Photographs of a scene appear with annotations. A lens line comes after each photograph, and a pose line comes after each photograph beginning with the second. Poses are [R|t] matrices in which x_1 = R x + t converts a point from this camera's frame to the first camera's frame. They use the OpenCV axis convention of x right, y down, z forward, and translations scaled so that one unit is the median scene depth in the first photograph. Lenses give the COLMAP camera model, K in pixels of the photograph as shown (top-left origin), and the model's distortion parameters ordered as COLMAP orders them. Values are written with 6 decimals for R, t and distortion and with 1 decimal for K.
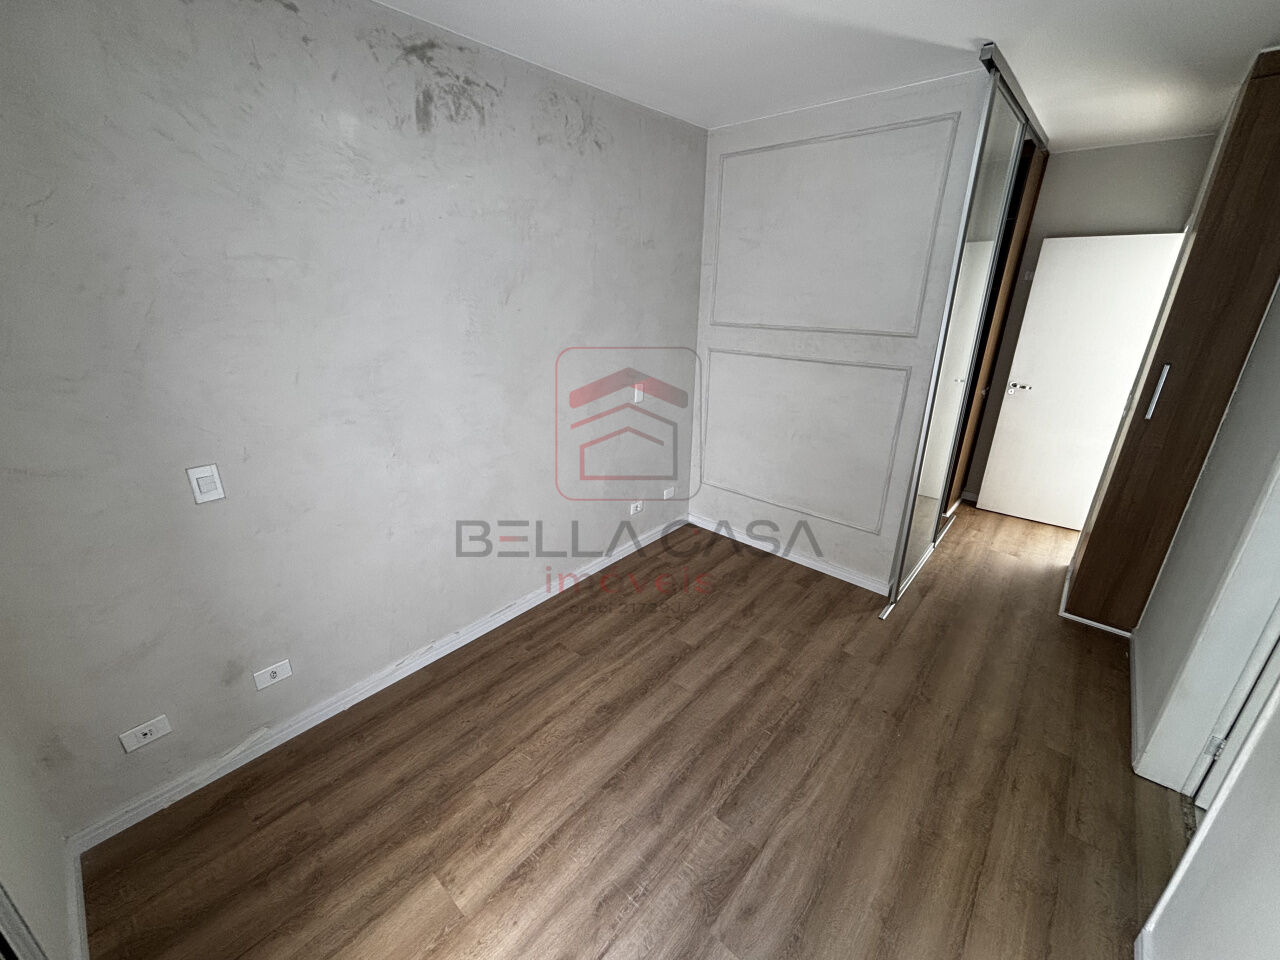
lens RADIAL K [[523.6, 0, 636.1], [0, 523.6, 477.3], [0, 0, 1]] dist [0.001492, 0.000340]
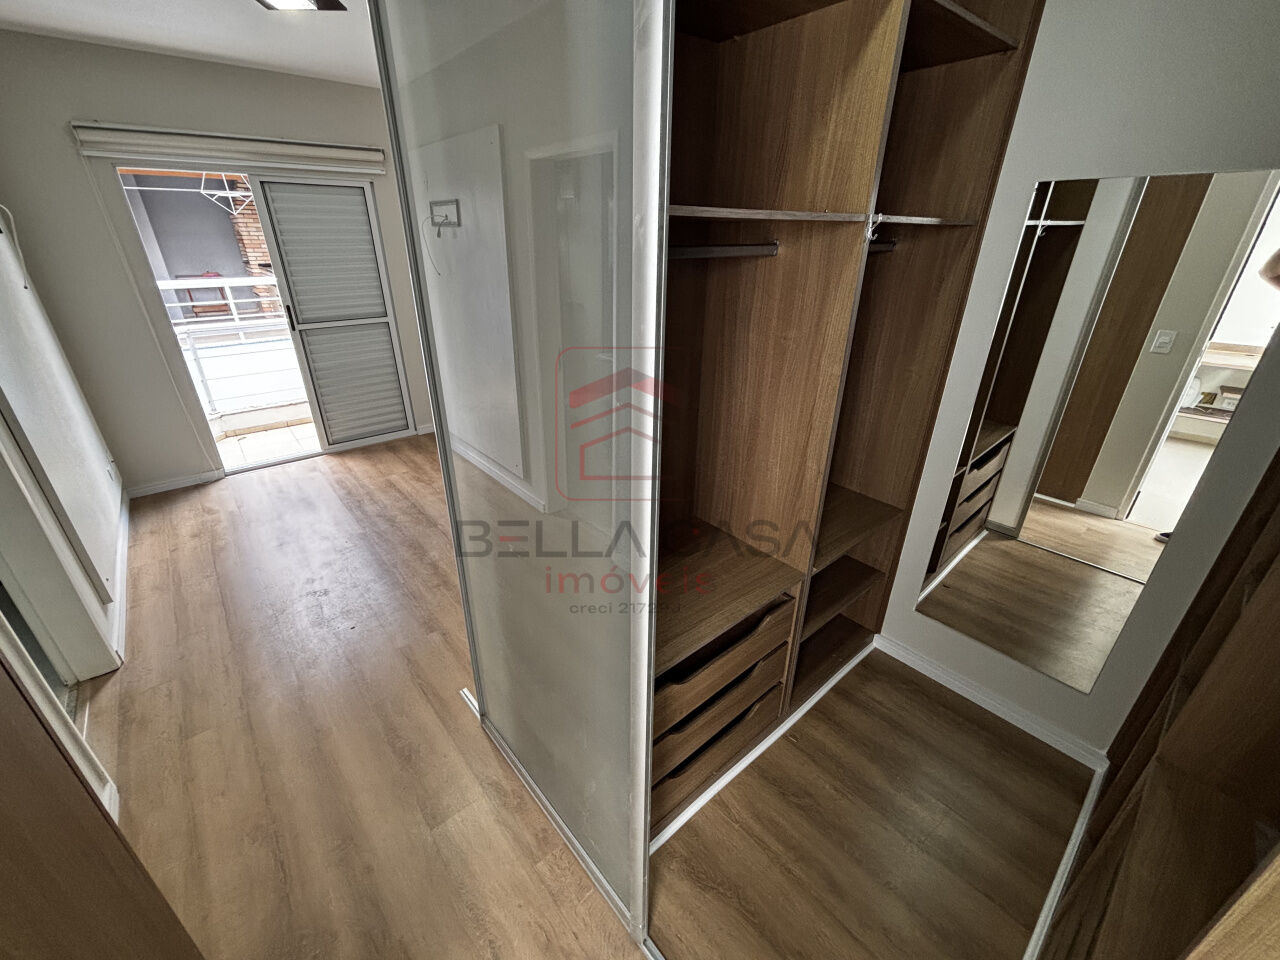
lens RADIAL K [[523.6, 0, 636.1], [0, 523.6, 477.3], [0, 0, 1]] dist [0.001492, 0.000340]
pose [[-0.141476, 0.406753, -0.902517, 1.556299], [-0.352857, 0.831085, 0.429872, -0.600419], [0.924920, 0.379276, 0.025947, 1.750853]]
